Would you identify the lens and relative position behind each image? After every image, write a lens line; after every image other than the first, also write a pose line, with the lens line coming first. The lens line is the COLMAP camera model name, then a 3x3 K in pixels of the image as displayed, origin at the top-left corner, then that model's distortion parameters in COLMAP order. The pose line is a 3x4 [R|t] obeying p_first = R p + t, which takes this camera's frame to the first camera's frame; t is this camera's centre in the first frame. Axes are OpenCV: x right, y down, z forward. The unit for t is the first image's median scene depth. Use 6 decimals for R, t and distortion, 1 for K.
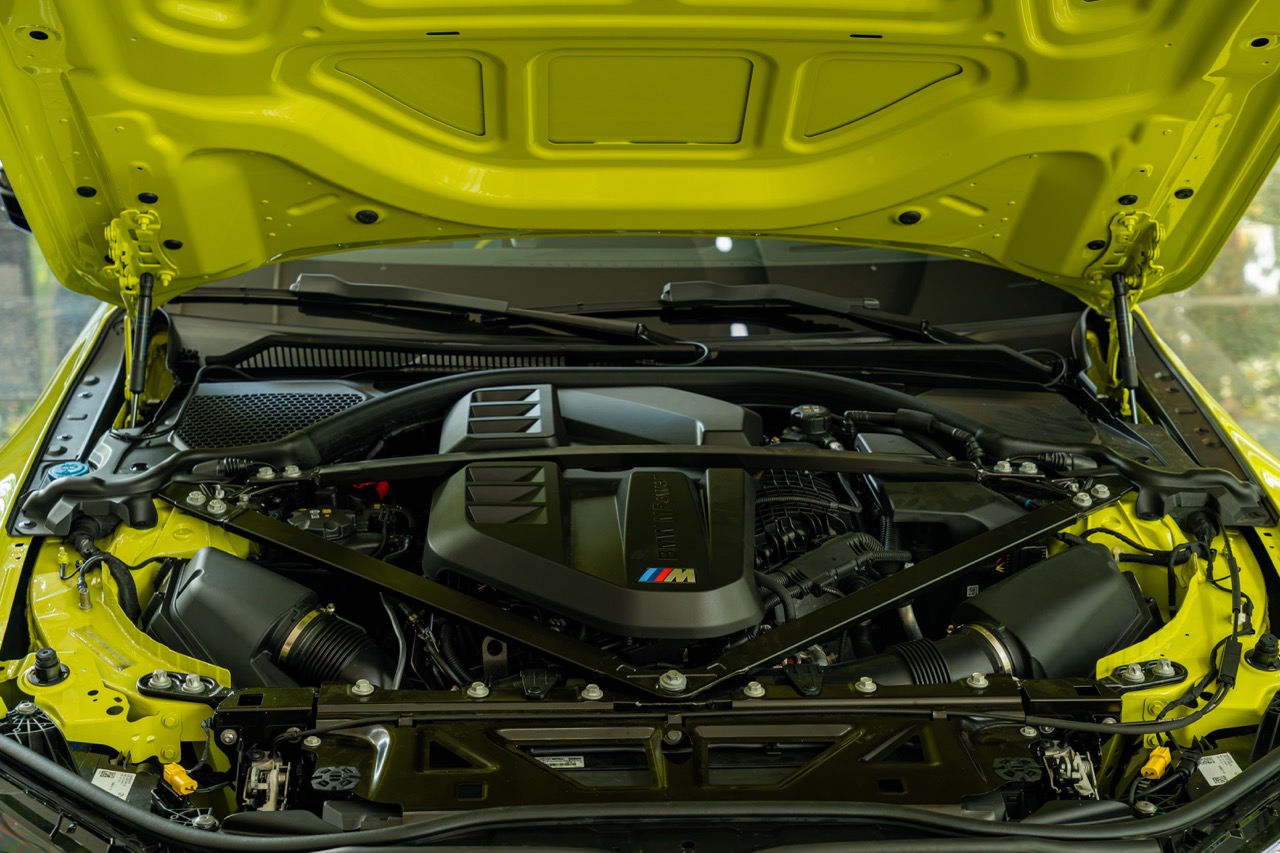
lens RADIAL K [[1999.4, 0, 639.7], [0, 1999.4, 426.6], [0, 0, 1]] dist [0.049846, 0.000000]
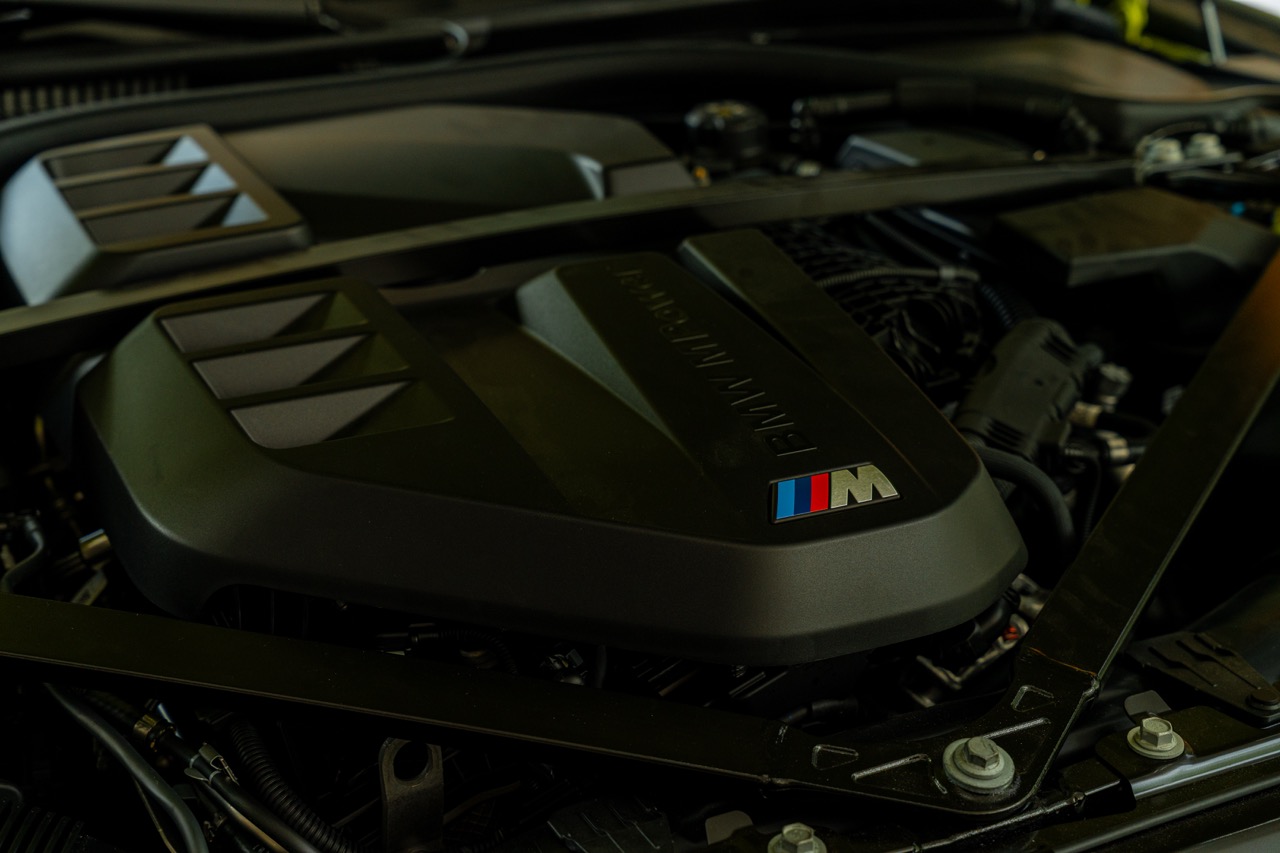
lens RADIAL K [[2046.0, 0, 640.2], [0, 2046.0, 429.2], [0, 0, 1]] dist [0.298619, 0.000000]
pose [[0.924336, -0.180371, 0.336257, -0.144075], [0.150075, 0.982052, 0.114241, 0.009054], [-0.350828, -0.055134, 0.934816, 0.582073]]
